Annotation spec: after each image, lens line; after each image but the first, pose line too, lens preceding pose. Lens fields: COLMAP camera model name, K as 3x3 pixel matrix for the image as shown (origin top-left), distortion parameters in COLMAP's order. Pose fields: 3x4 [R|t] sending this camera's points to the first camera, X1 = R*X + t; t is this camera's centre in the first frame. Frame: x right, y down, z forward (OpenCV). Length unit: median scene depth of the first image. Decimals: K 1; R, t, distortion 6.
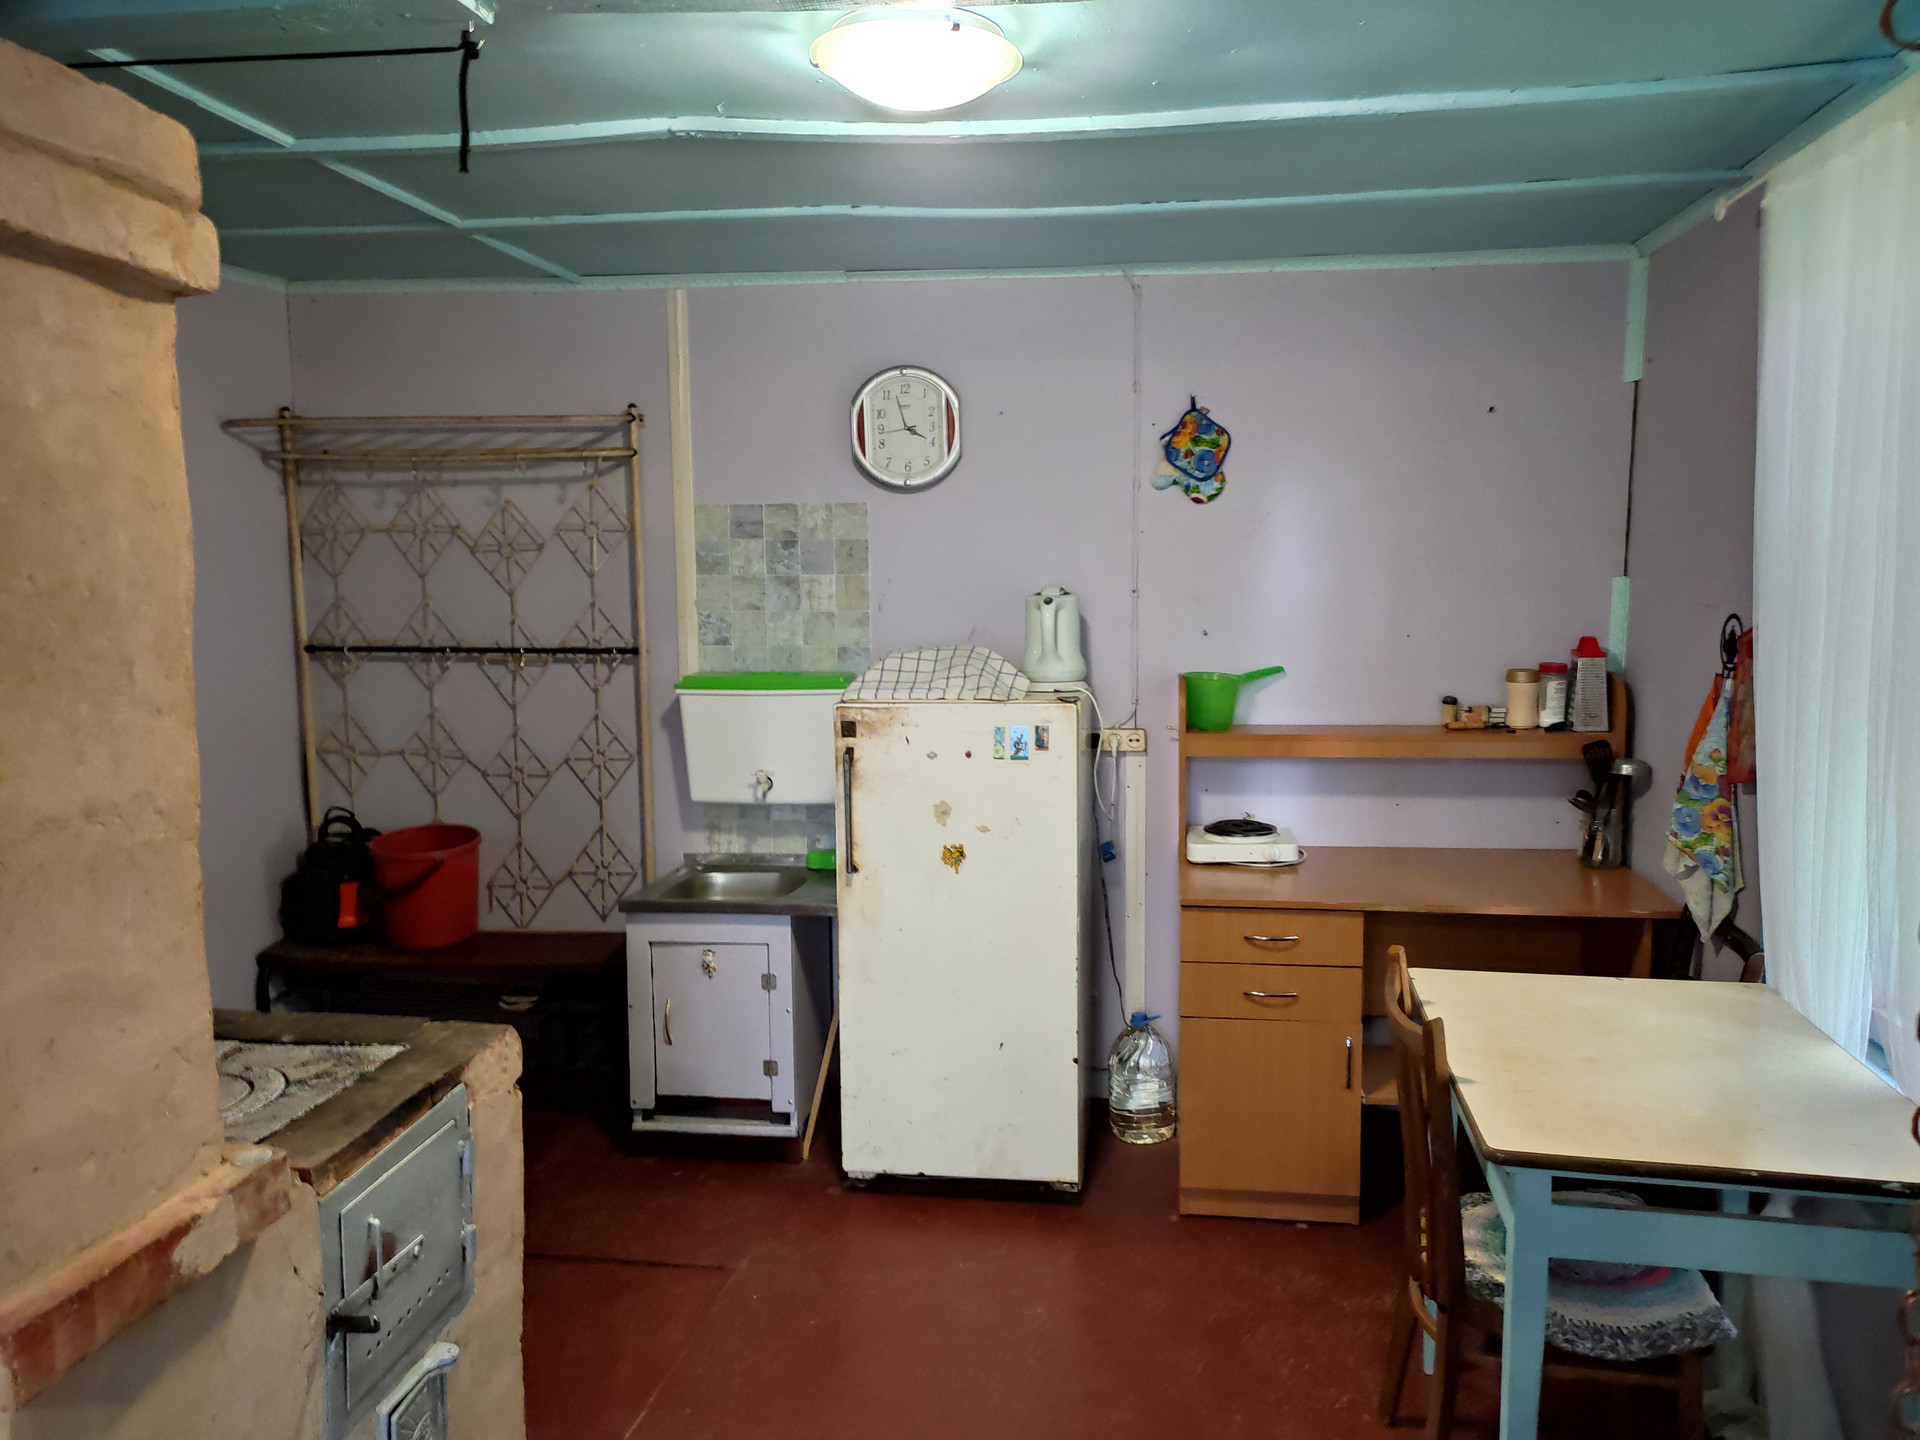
lens RADIAL K [[1417.4, 0, 958.8], [0, 1417.4, 725.7], [0, 0, 1]] dist [0.059041, -0.045587]
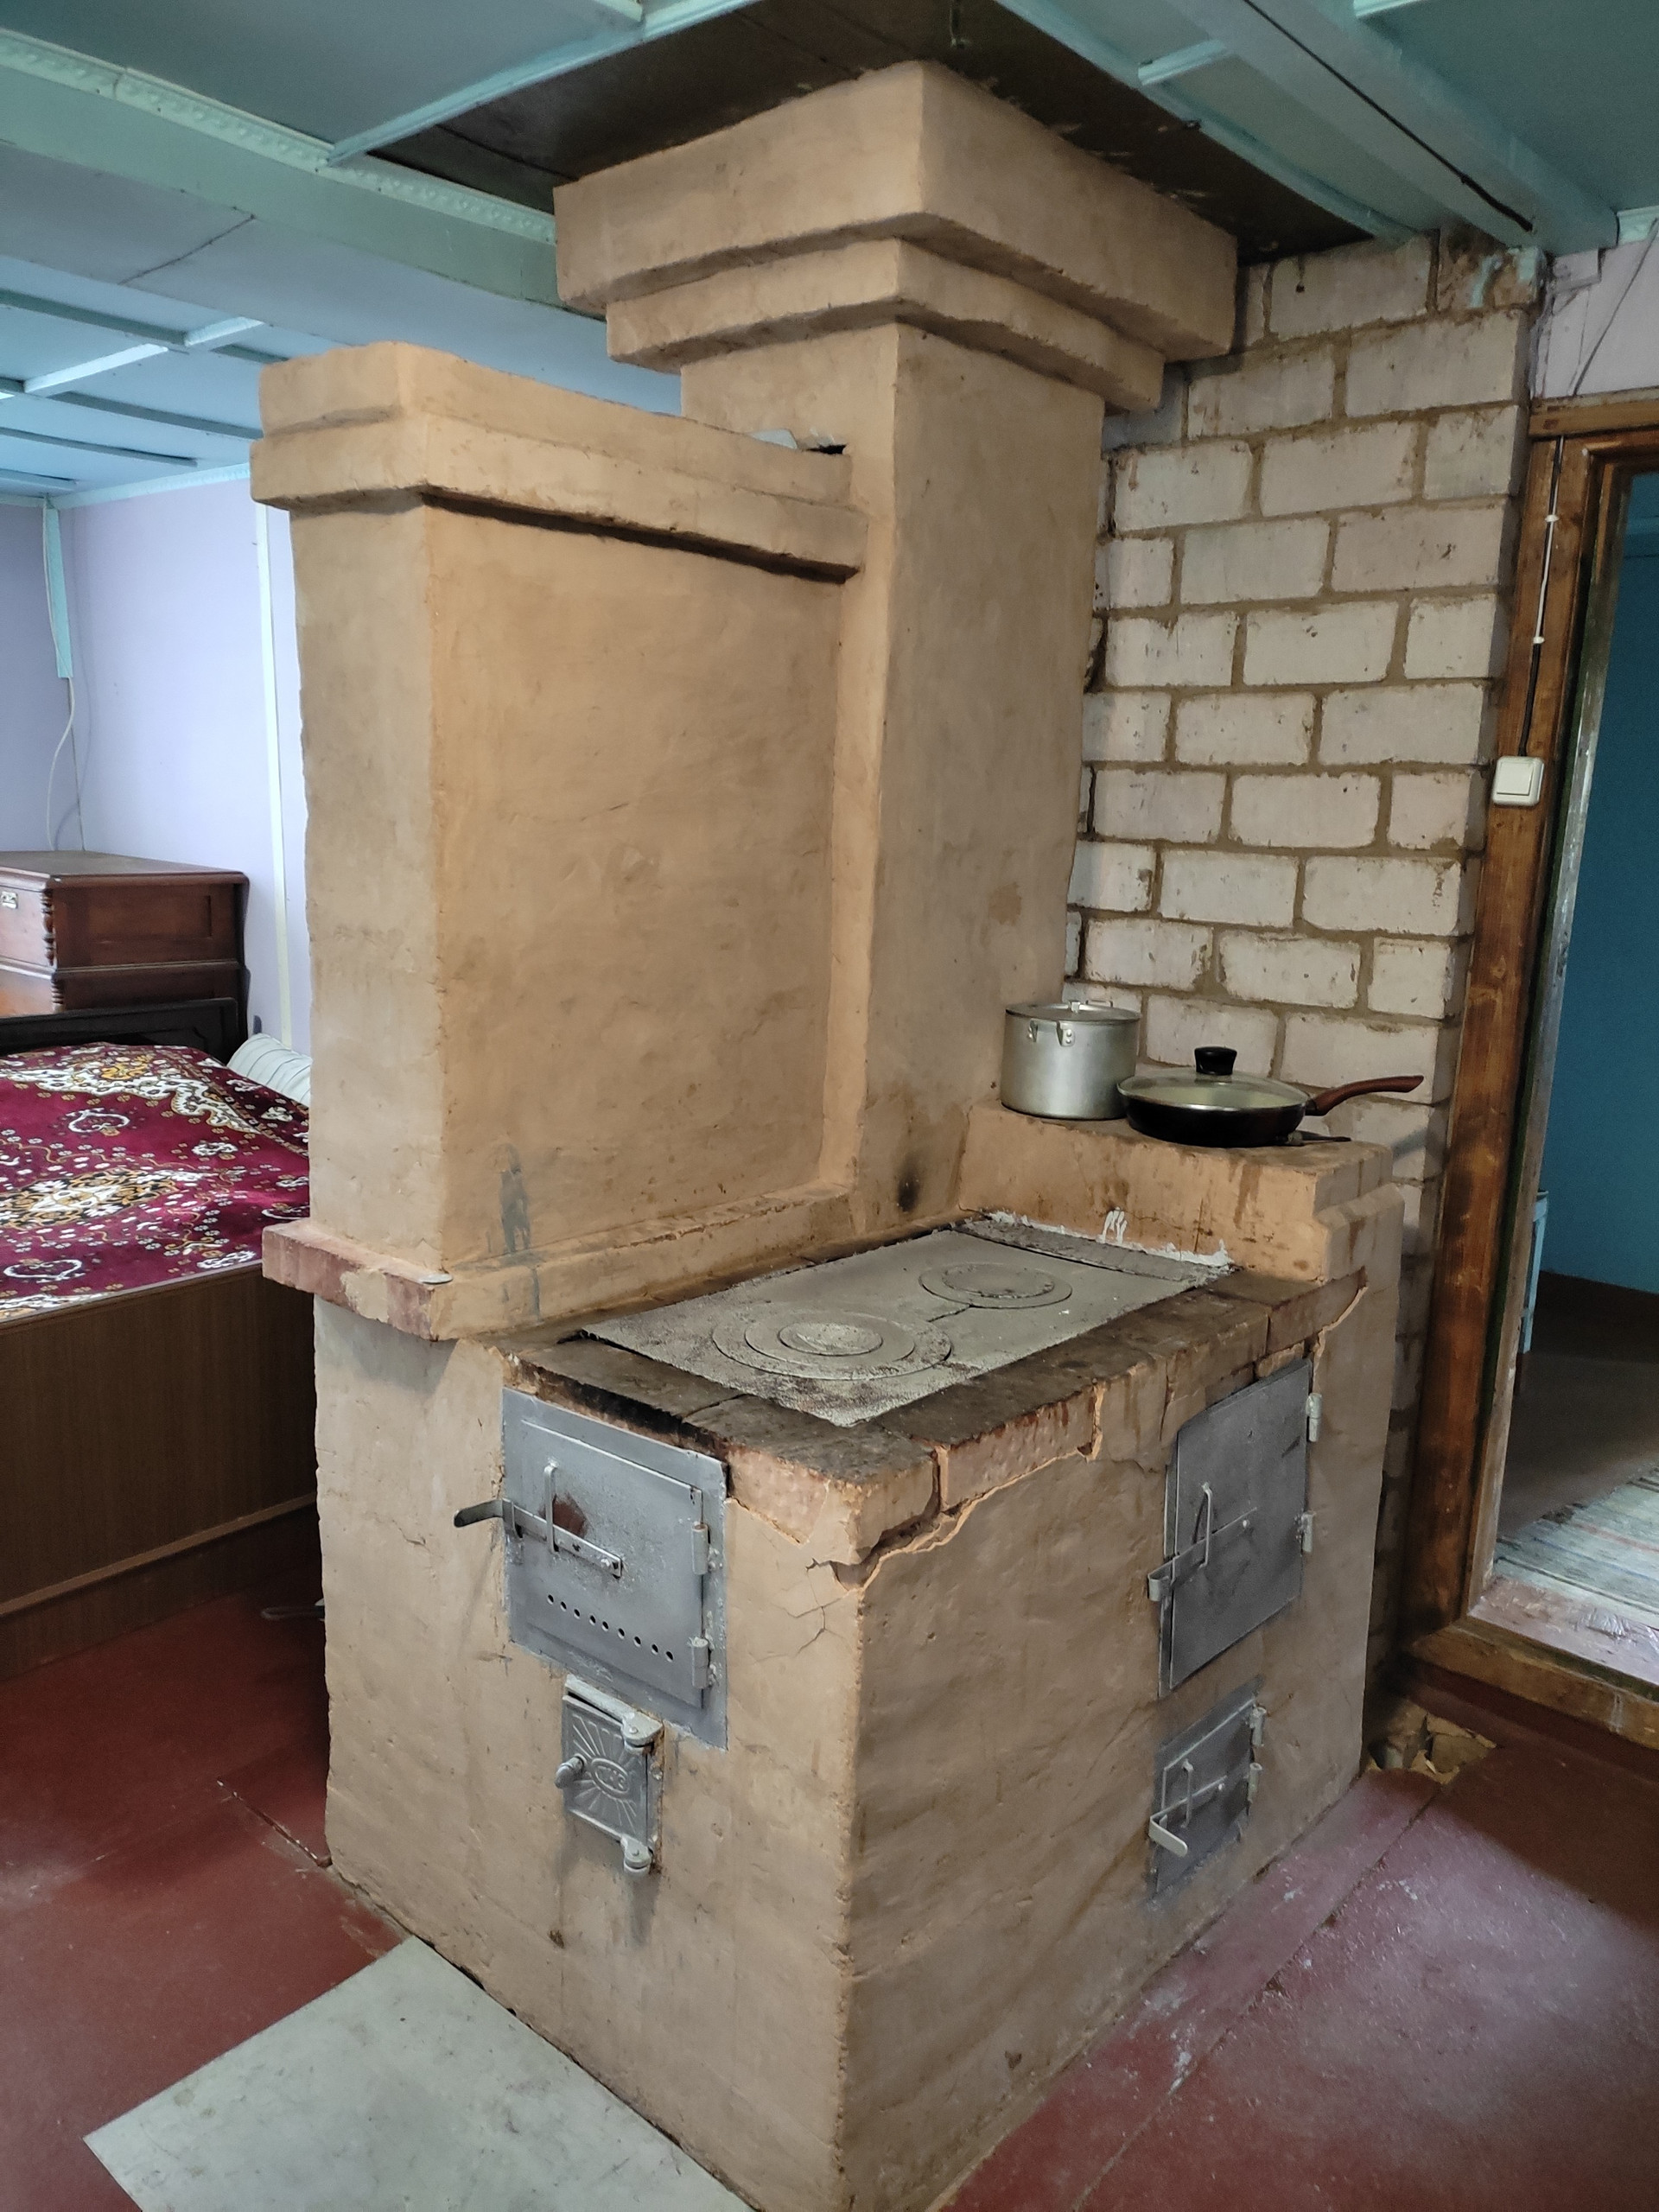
lens RADIAL K [[1633.0, 0, 836.9], [0, 1633.0, 1102.6], [0, 0, 1]] dist [0.059041, -0.045587]
pose [[-0.536239, 0.142292, -0.831986, 0.144617], [-0.126162, 0.961103, 0.245690, -0.069497], [0.834584, 0.236714, -0.497430, 0.694121]]
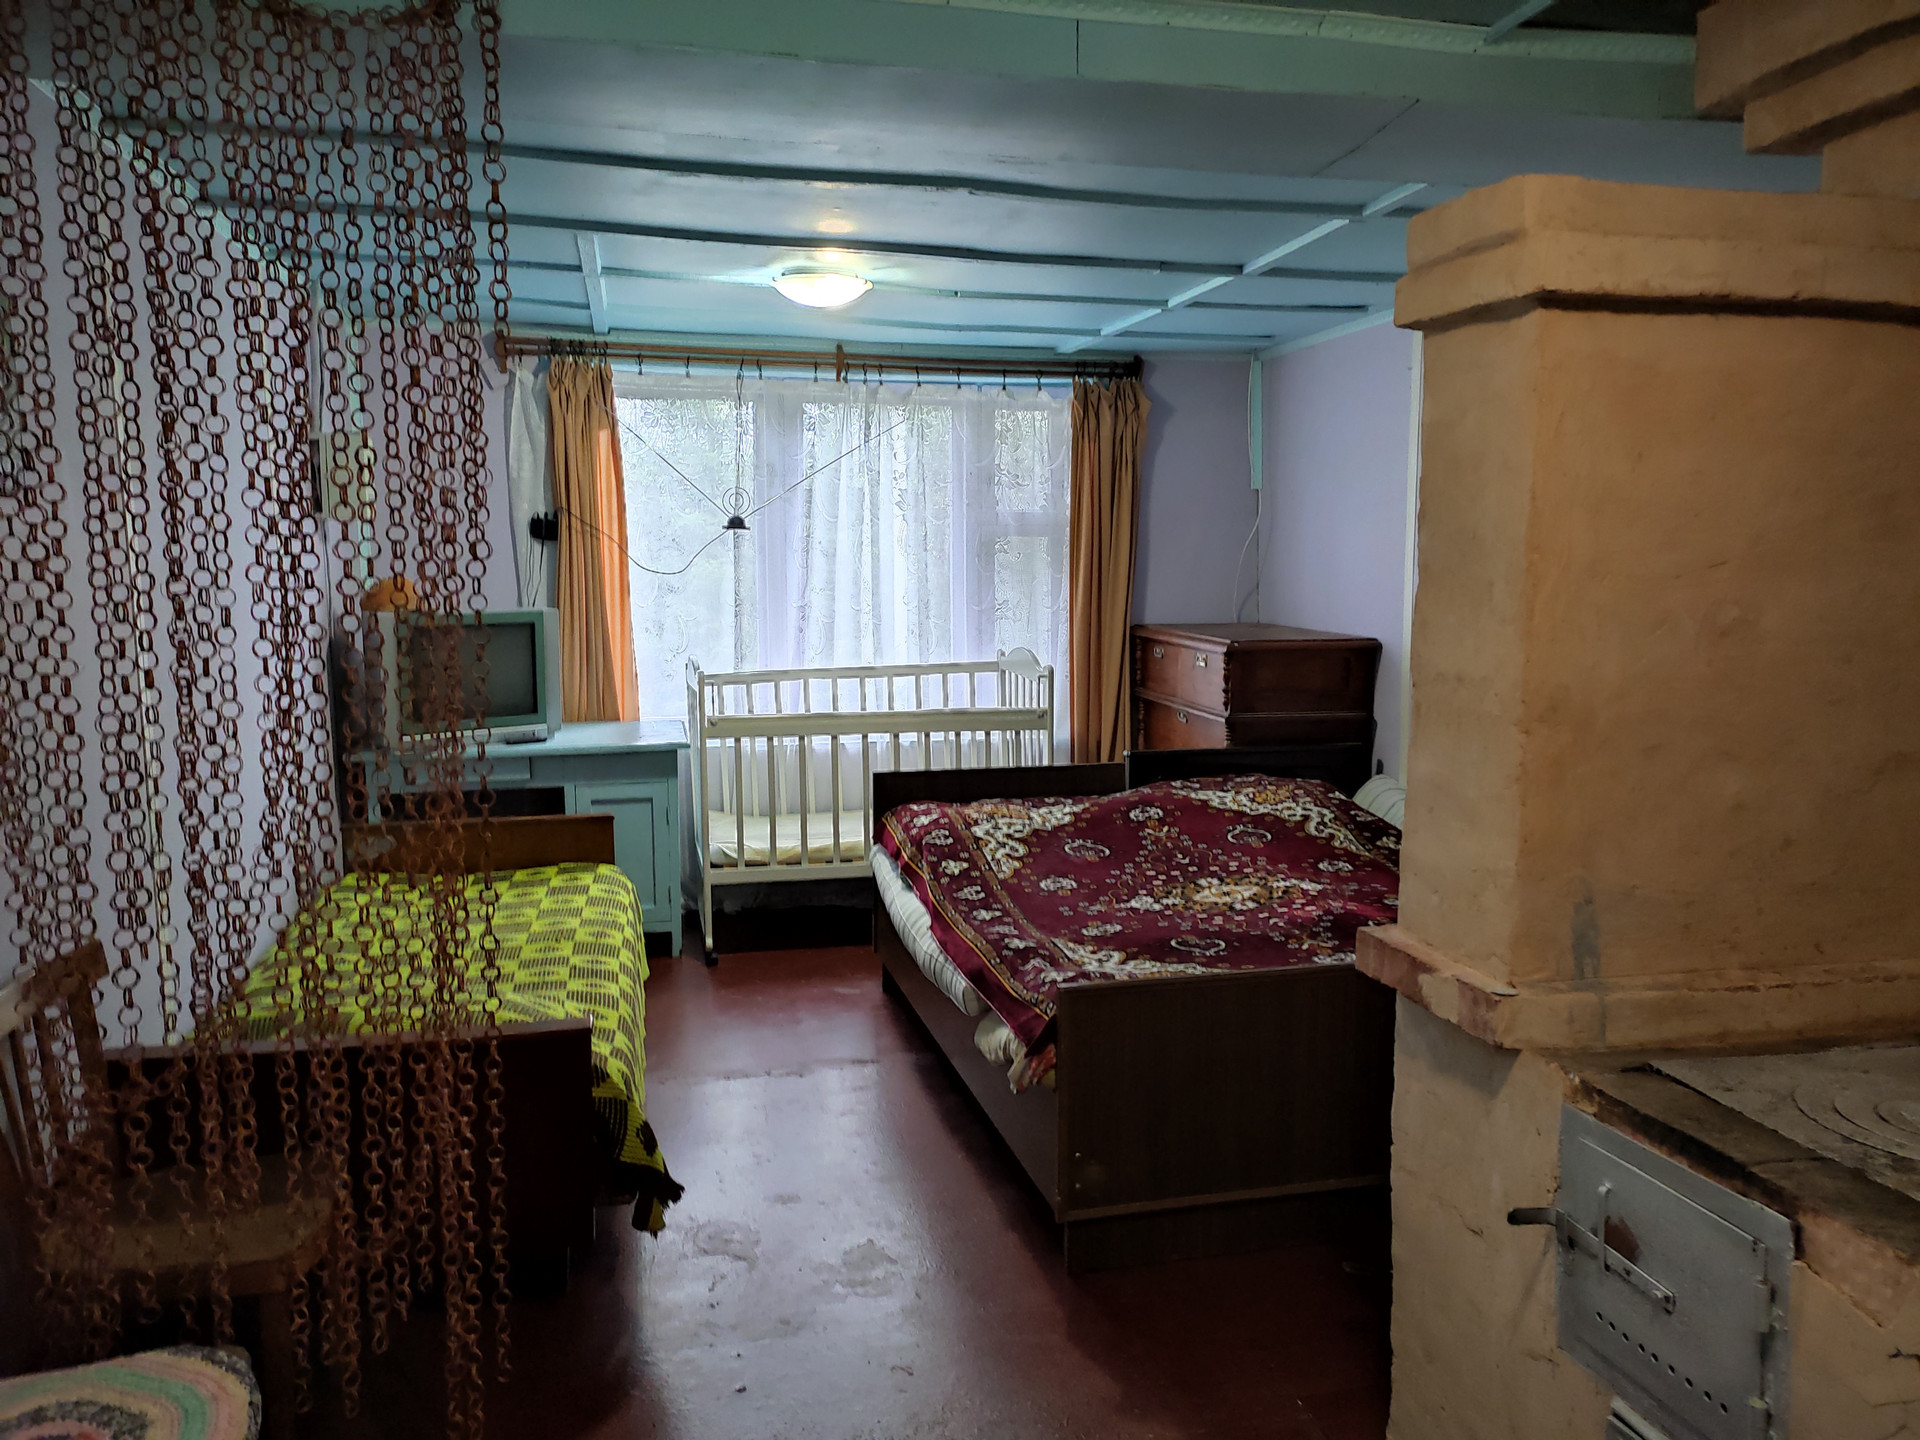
lens RADIAL K [[1417.4, 0, 965.2], [0, 1417.4, 722.4], [0, 0, 1]] dist [0.059041, -0.045587]
pose [[-0.930424, 0.041449, -0.364134, 0.142690], [-0.042391, 0.974742, 0.219272, -0.066072], [0.364025, 0.219452, -0.905167, 0.706282]]
